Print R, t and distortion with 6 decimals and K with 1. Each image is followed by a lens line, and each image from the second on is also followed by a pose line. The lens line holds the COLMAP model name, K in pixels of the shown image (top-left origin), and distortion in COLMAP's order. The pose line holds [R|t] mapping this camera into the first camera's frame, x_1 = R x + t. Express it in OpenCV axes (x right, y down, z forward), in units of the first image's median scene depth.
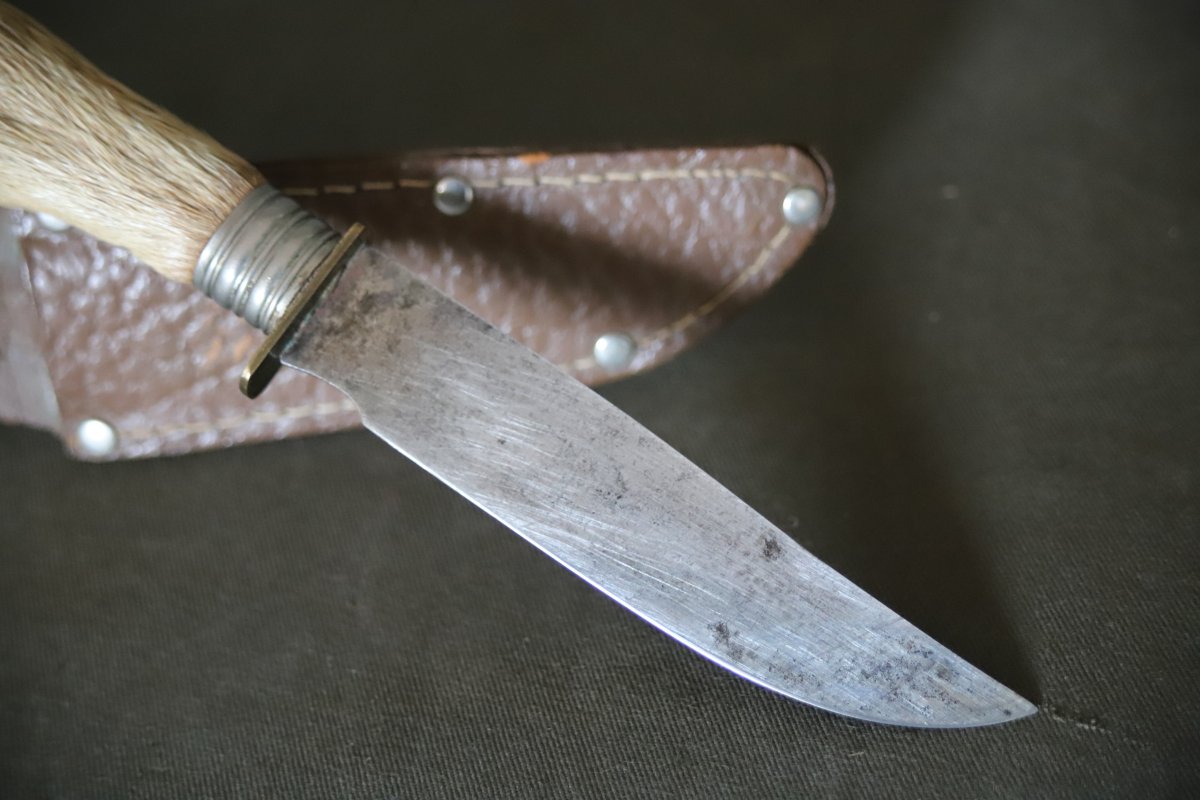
lens RADIAL K [[2459.1, 0, 600.0], [0, 2459.1, 400.0], [0, 0, 1]] dist [0.156857, 0.095527]
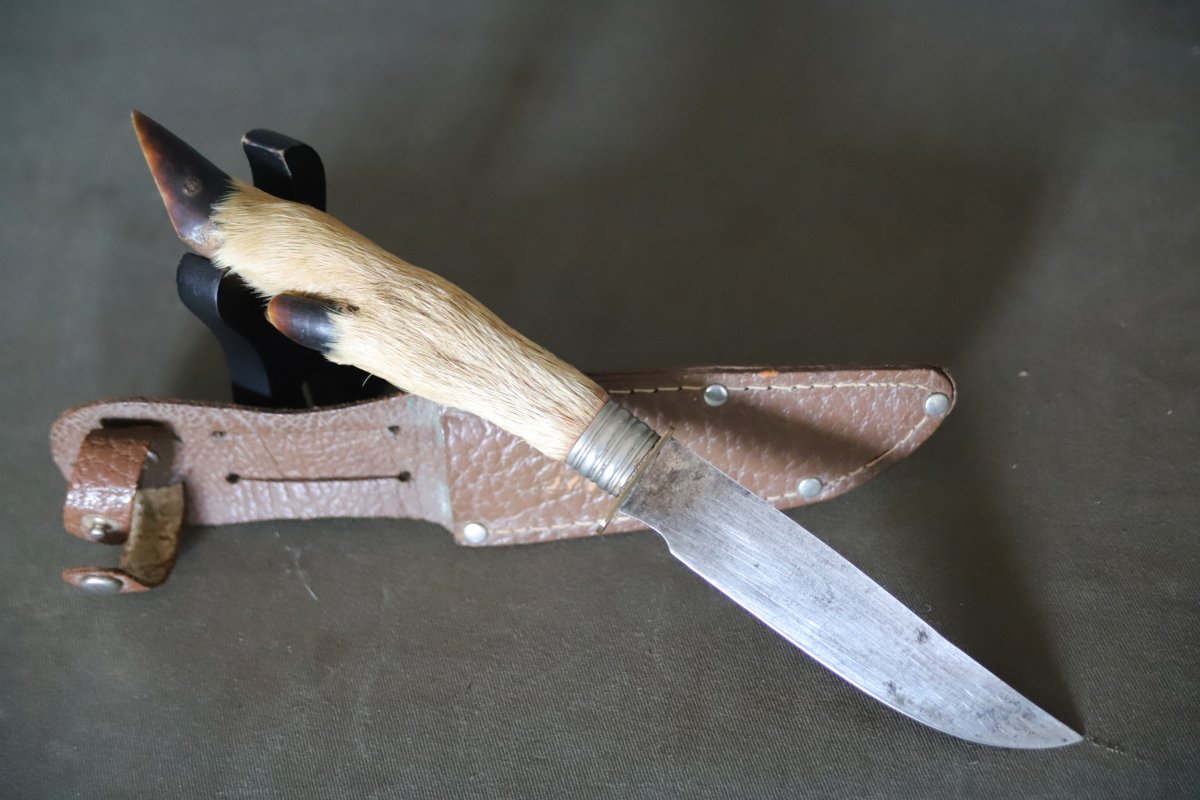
lens RADIAL K [[2533.4, 0, 600.0], [0, 2533.4, 400.0], [0, 0, 1]] dist [0.256414, -0.103921]
pose [[0.999382, 0.017778, 0.030314, -0.193730], [-0.020427, 0.995784, 0.089424, -0.237061], [-0.028596, -0.089988, 0.995532, -0.651680]]
